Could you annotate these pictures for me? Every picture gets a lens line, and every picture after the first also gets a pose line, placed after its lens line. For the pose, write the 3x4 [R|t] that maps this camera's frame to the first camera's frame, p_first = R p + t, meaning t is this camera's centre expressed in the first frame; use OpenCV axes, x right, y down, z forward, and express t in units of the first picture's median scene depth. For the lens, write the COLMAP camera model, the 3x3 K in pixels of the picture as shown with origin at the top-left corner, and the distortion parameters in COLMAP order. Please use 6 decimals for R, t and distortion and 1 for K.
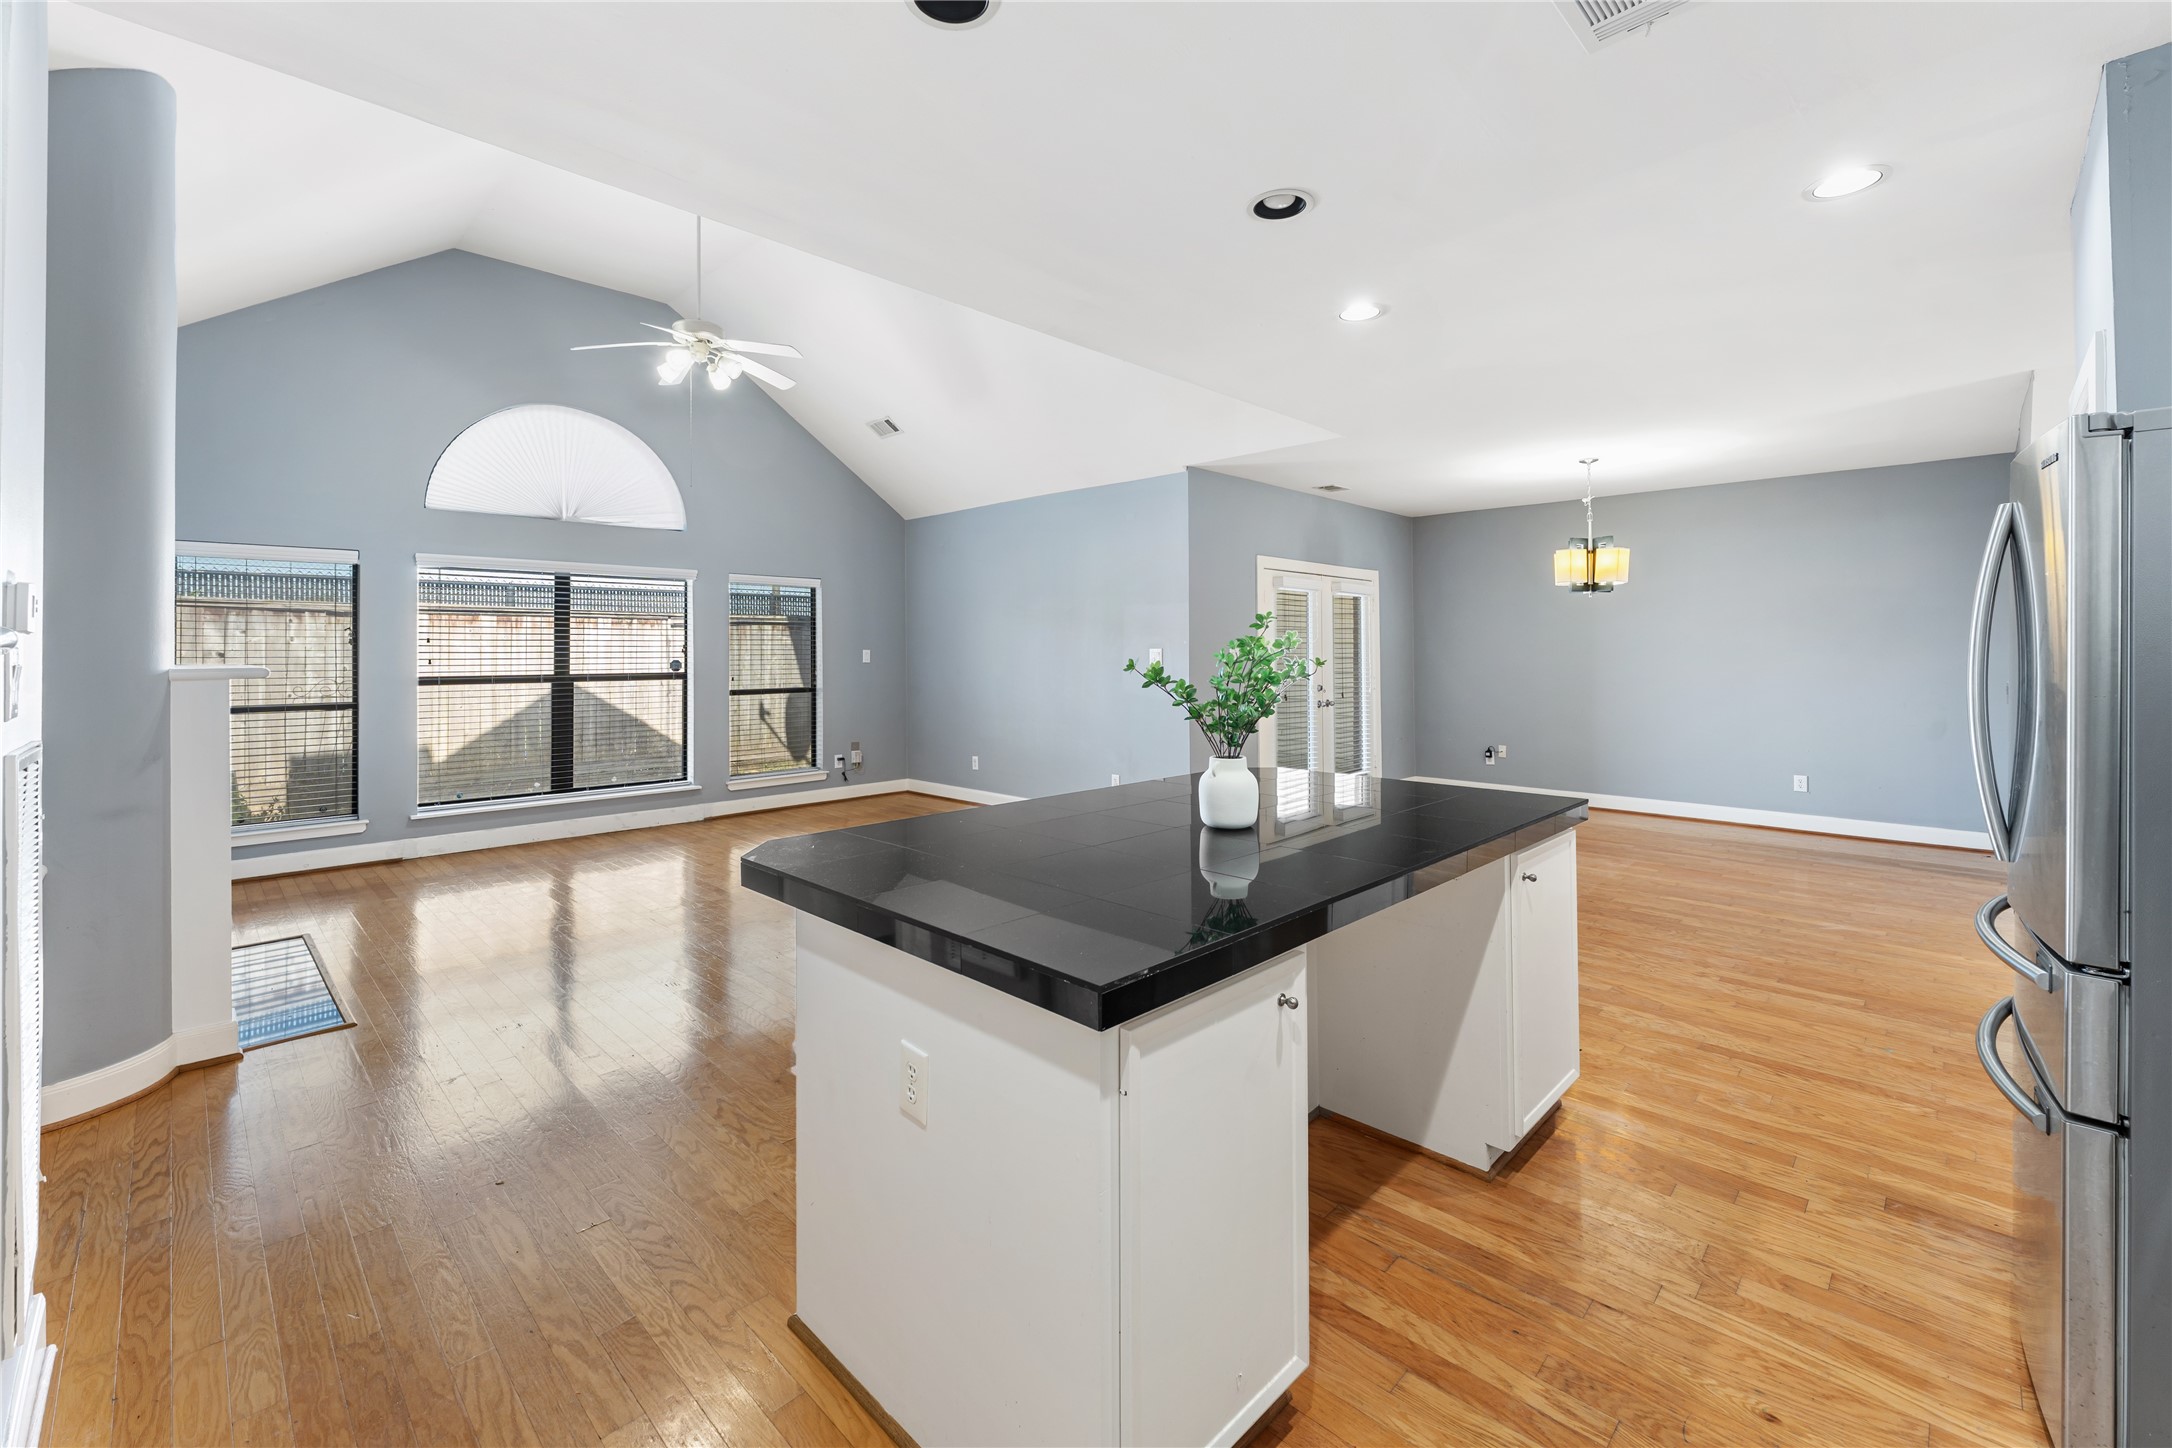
lens RADIAL K [[882.4, 0, 1061.5], [0, 882.4, 650.0], [0, 0, 1]] dist [0.003516, -0.001233]
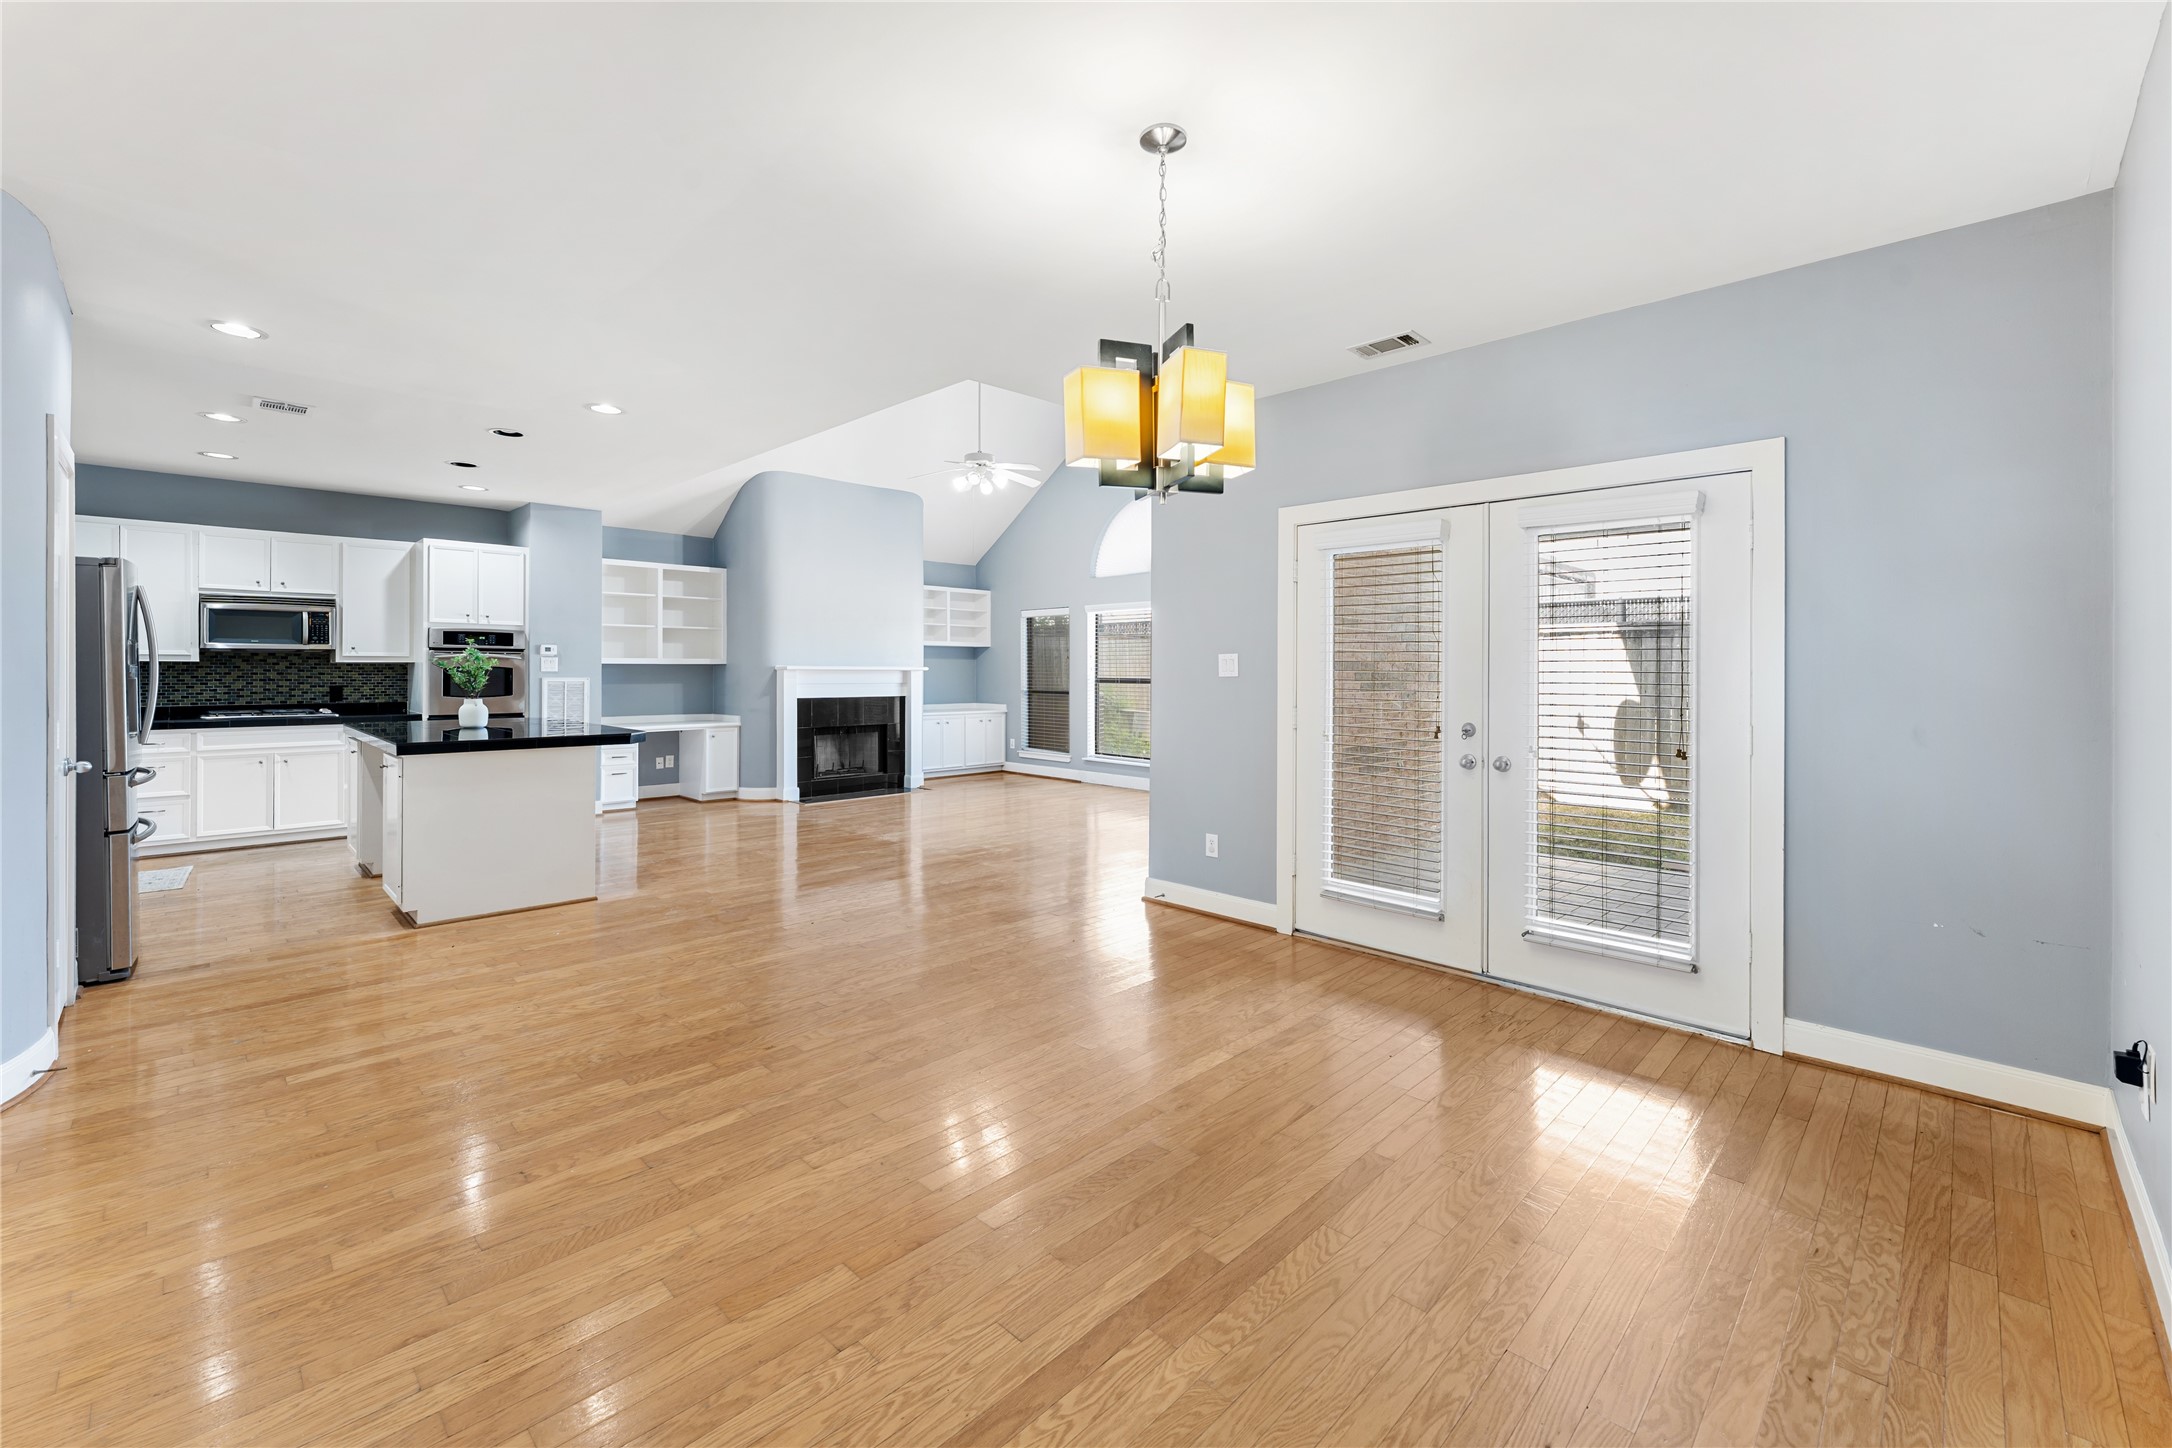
lens RADIAL K [[882.4, 0, 1093.4], [0, 882.4, 665.1], [0, 0, 1]] dist [0.003516, -0.001233]
pose [[0.023777, -0.002841, -0.999713, 0.868910], [-0.003715, 0.999989, -0.002930, 0.009410], [0.999710, 0.003784, 0.023766, 0.852314]]
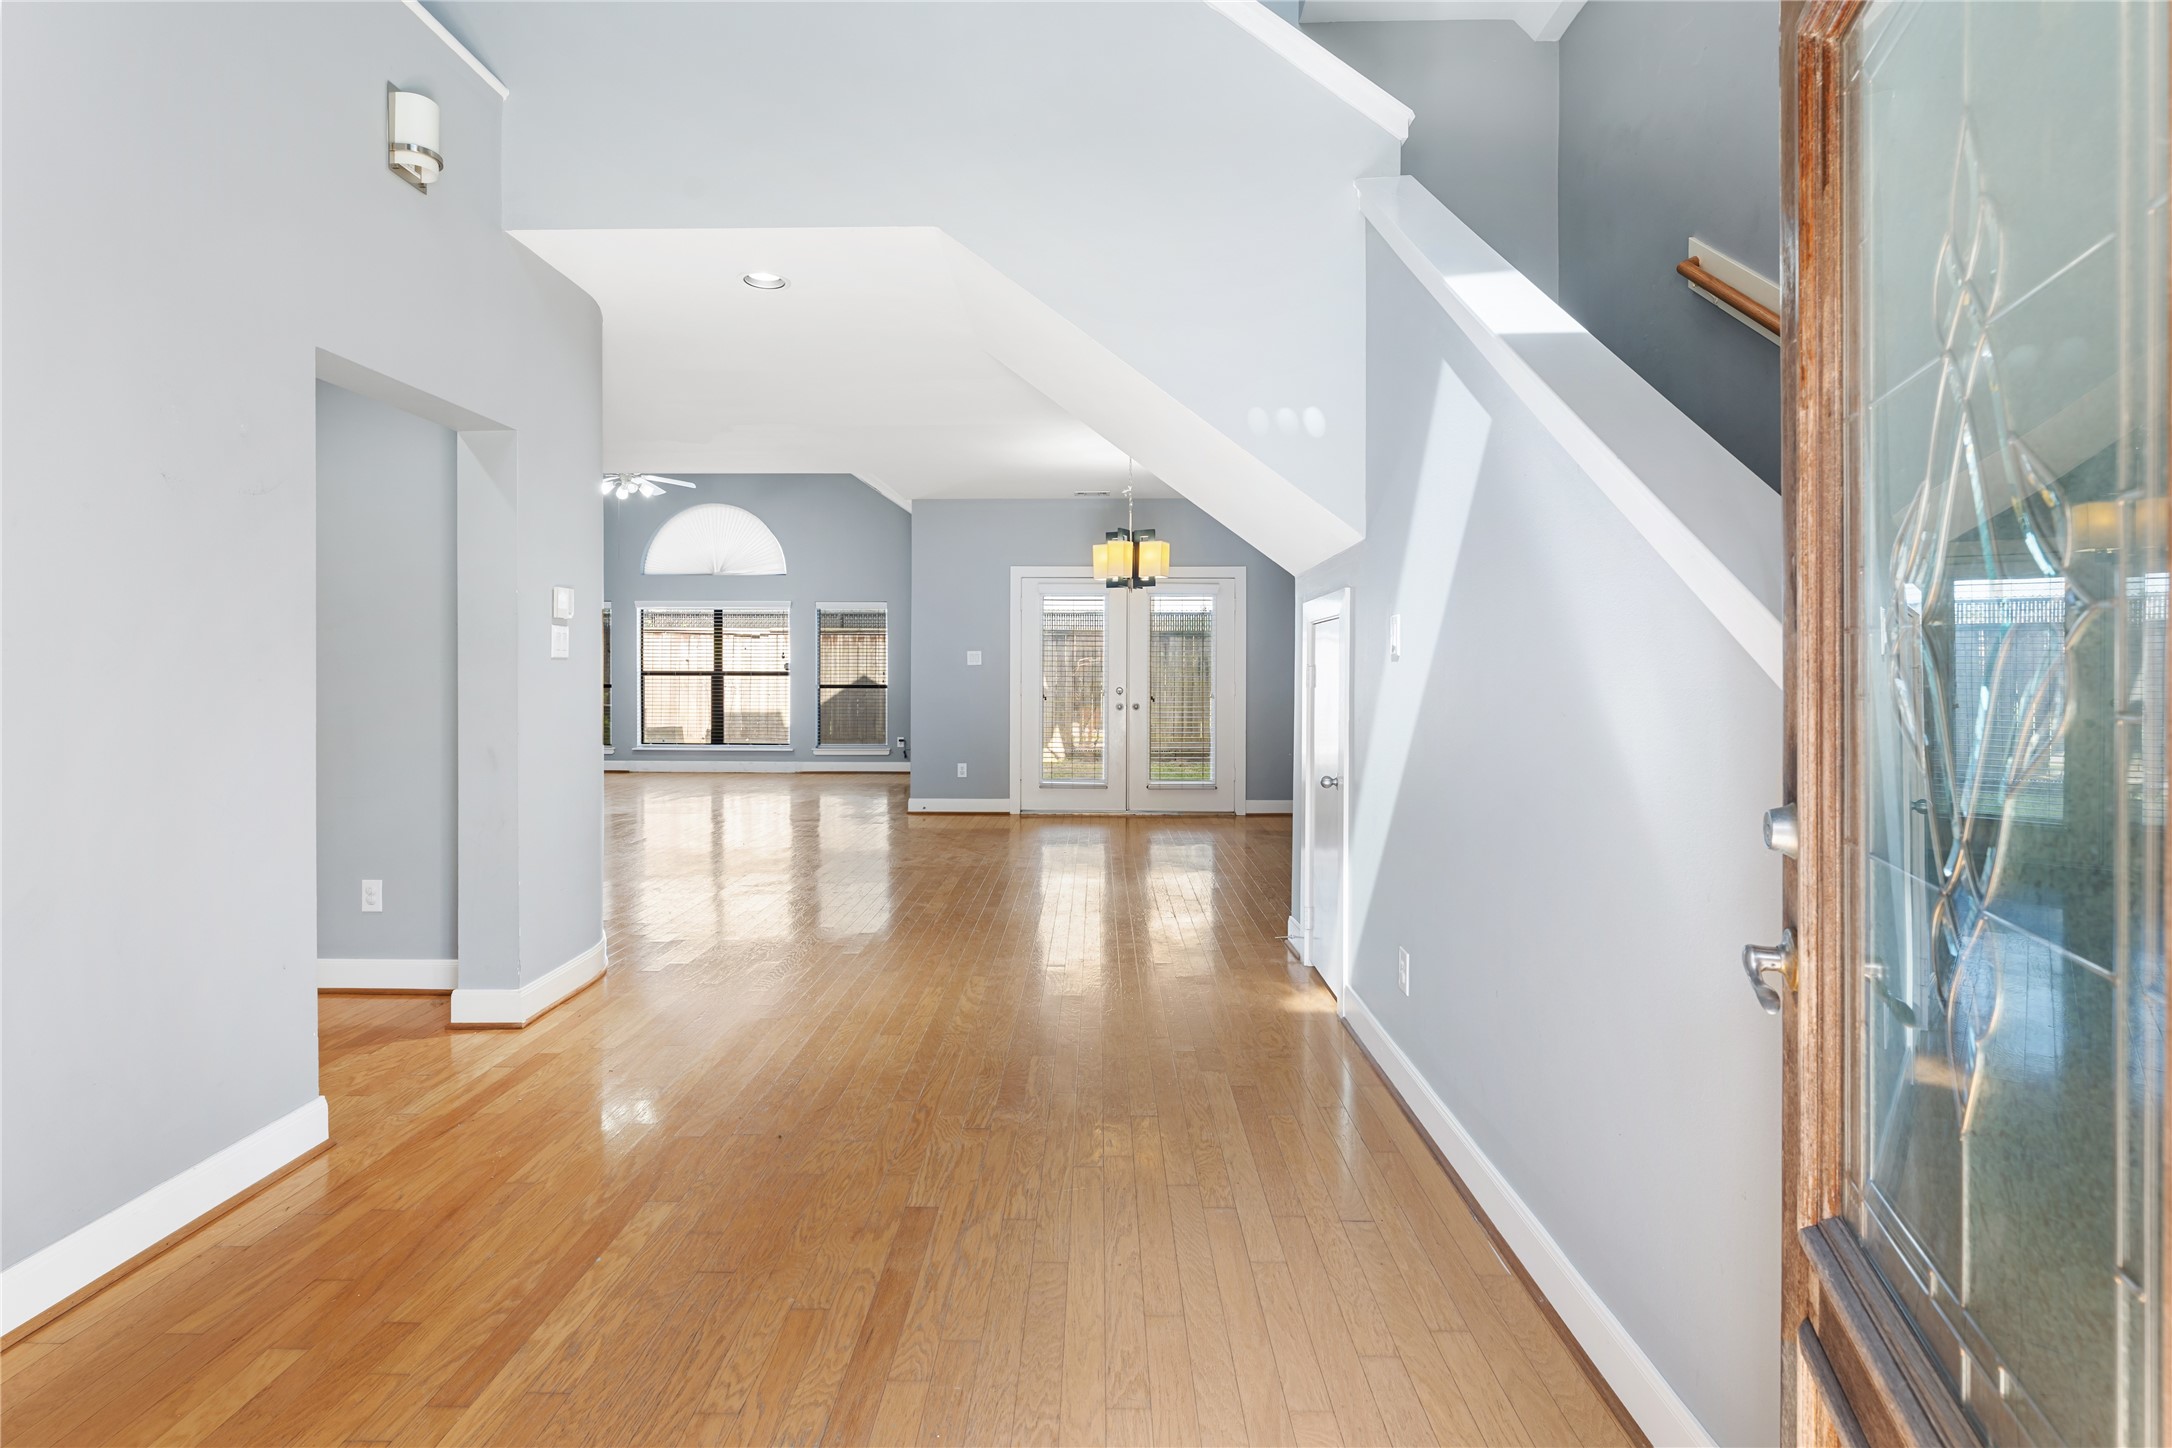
lens RADIAL K [[1019.7, 0, 1064.0], [0, 1019.7, 661.2], [0, 0, 1]] dist [0.003928, 0.000765]
pose [[0.694107, -0.001379, -0.719871, 1.191059], [-0.002132, 0.999990, -0.003971, 0.015997], [0.719869, 0.004291, 0.694097, 0.165450]]
